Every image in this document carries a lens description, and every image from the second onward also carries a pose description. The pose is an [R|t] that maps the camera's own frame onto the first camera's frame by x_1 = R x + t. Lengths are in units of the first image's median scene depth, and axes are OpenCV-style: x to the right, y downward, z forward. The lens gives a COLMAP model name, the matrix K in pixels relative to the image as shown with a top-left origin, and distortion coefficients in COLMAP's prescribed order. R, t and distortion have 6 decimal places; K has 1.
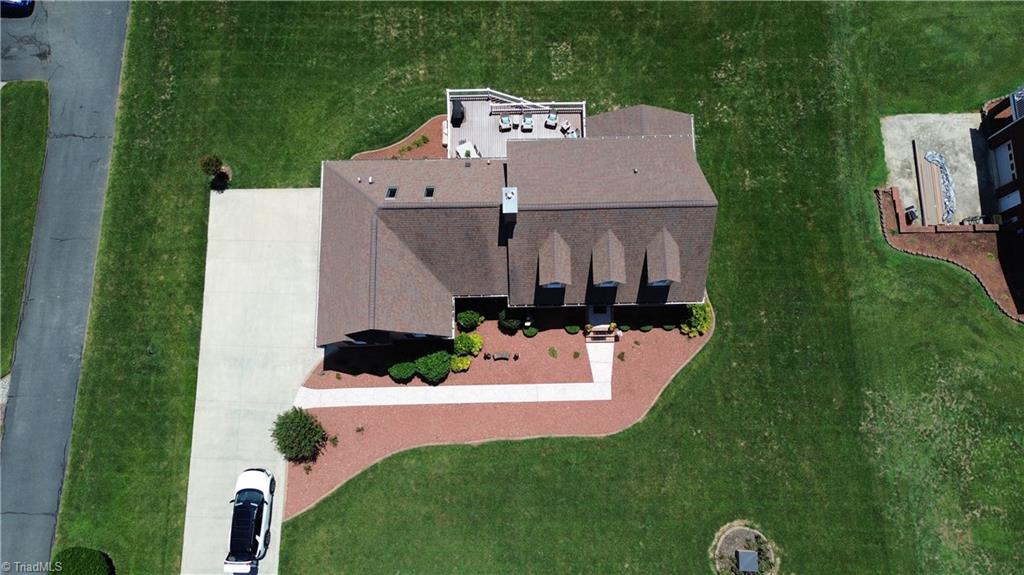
lens RADIAL K [[735.9, 0, 514.7], [0, 735.9, 292.9], [0, 0, 1]] dist [0.083634, -0.087203]
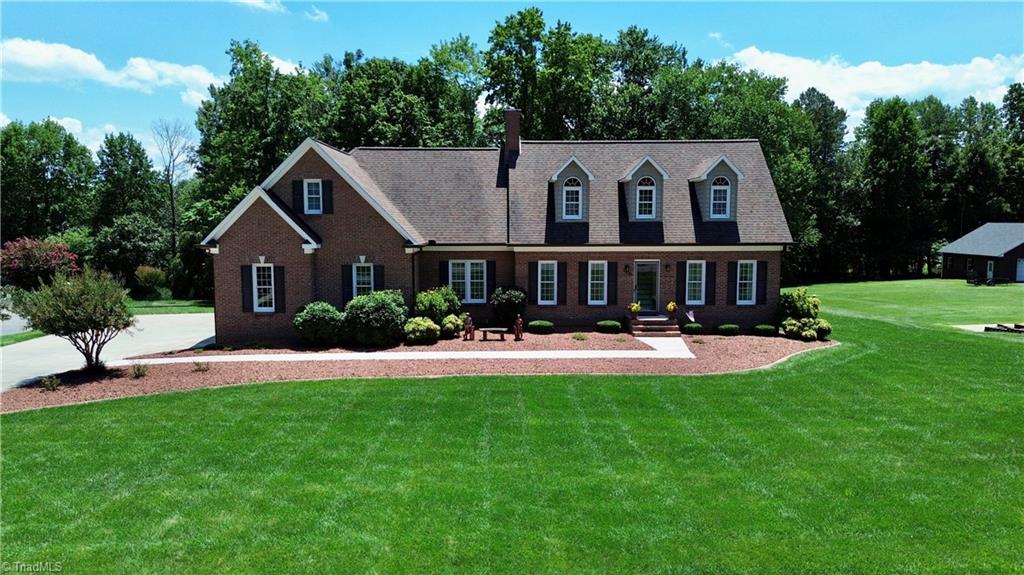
lens RADIAL K [[735.9, 0, 514.7], [0, 735.9, 292.9], [0, 0, 1]] dist [0.083634, -0.087203]
pose [[0.999947, -0.002261, -0.010042, 0.004342], [-0.009091, 0.263587, -0.964593, 0.643126], [0.004828, 0.964633, 0.263553, 0.816968]]
